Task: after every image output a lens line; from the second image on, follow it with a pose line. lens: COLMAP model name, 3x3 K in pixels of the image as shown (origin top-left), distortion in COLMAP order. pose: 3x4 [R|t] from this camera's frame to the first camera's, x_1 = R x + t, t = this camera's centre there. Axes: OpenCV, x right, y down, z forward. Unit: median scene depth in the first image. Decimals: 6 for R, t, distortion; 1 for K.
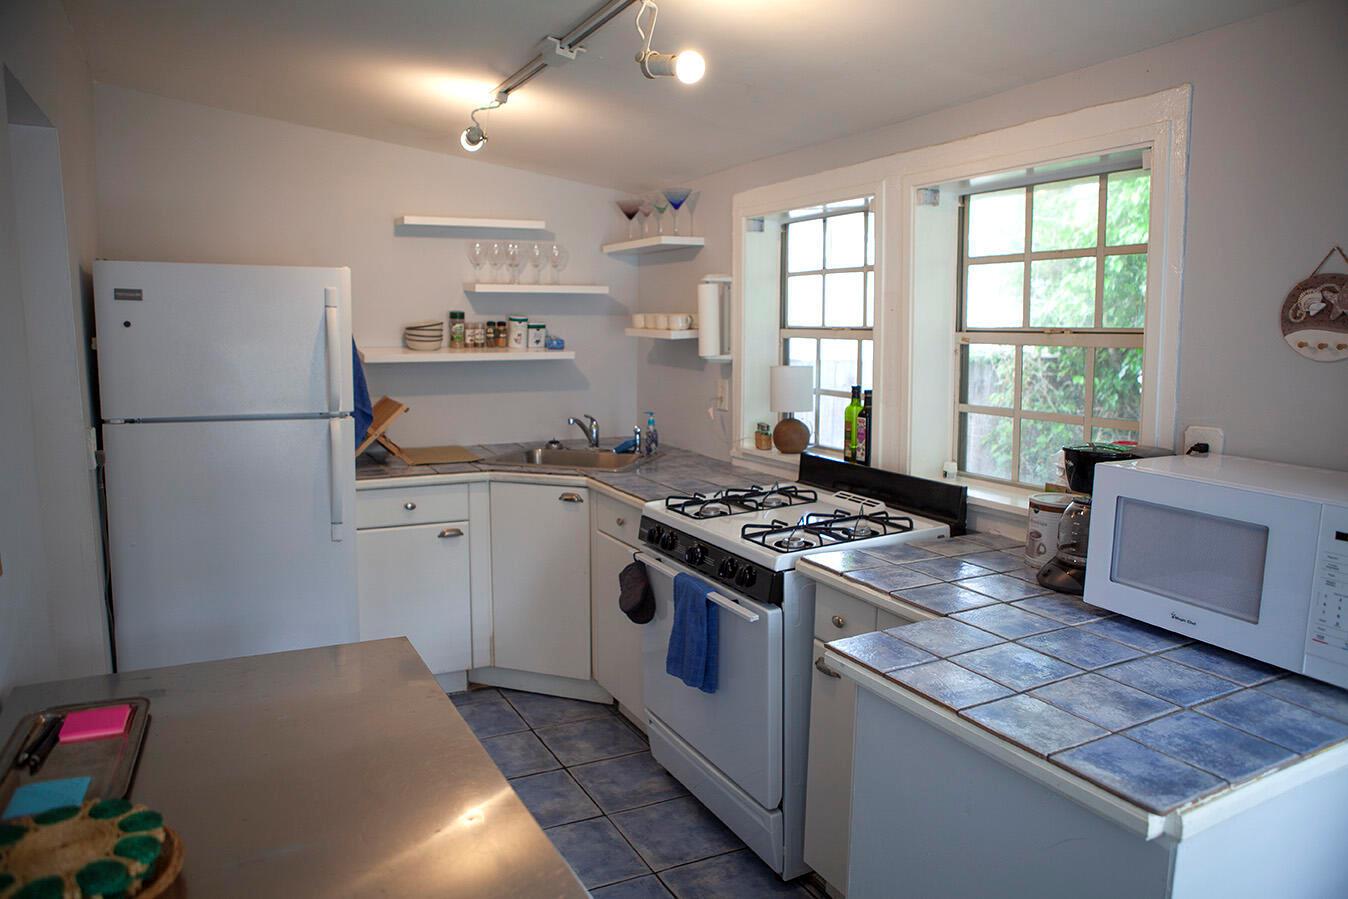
lens RADIAL K [[930.1, 0, 675.0], [0, 930.1, 403.7], [0, 0, 1]] dist [-0.002641, -0.000079]
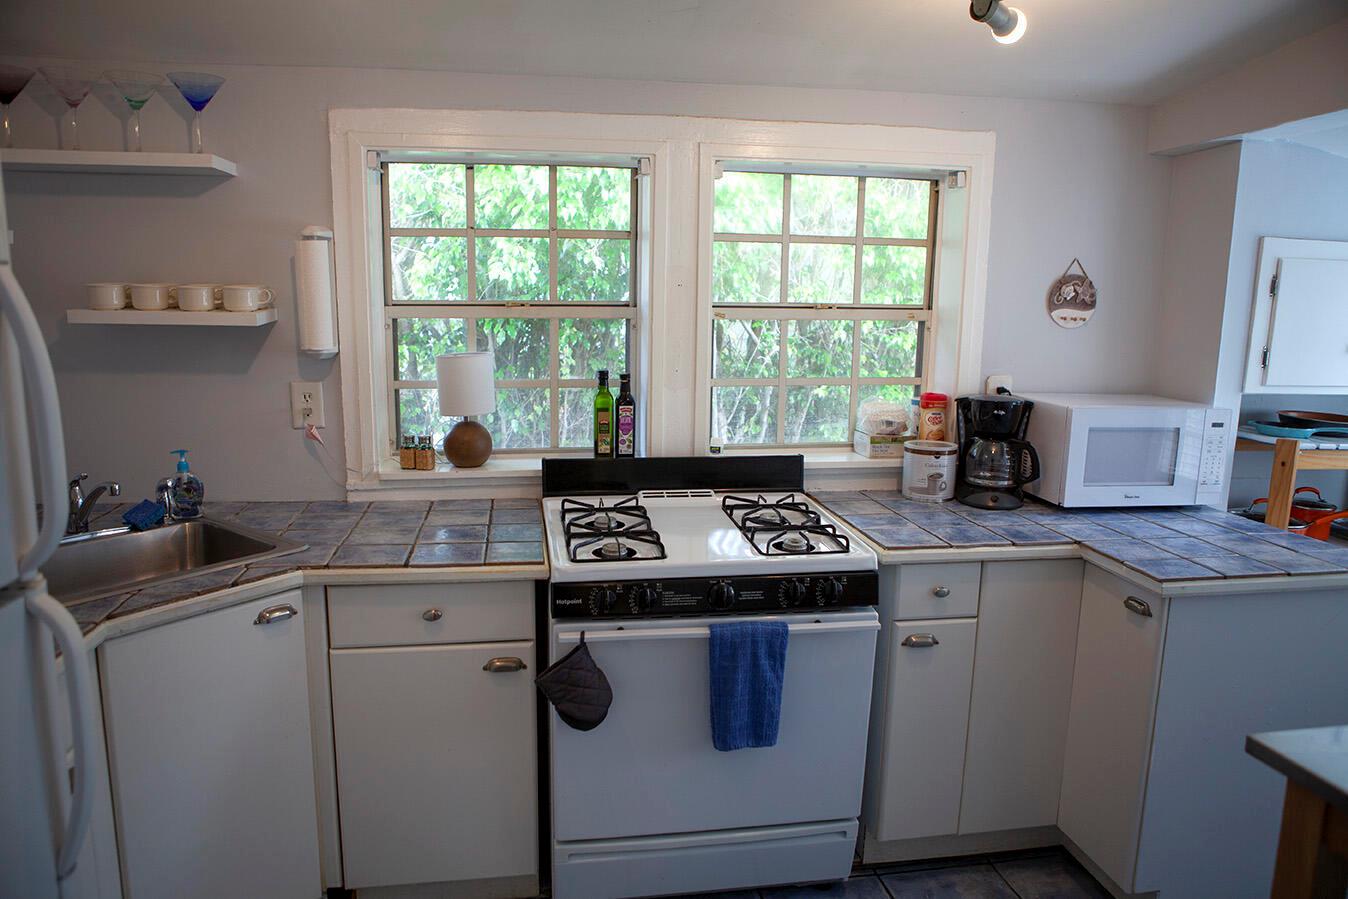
lens RADIAL K [[918.7, 0, 674.0], [0, 918.7, 449.5], [0, 0, 1]] dist [-0.063439, 0.000300]
pose [[0.315873, -0.165492, 0.934257, -0.716088], [0.070991, 0.986033, 0.150661, -0.085709], [-0.946142, 0.018734, 0.323210, 0.784865]]
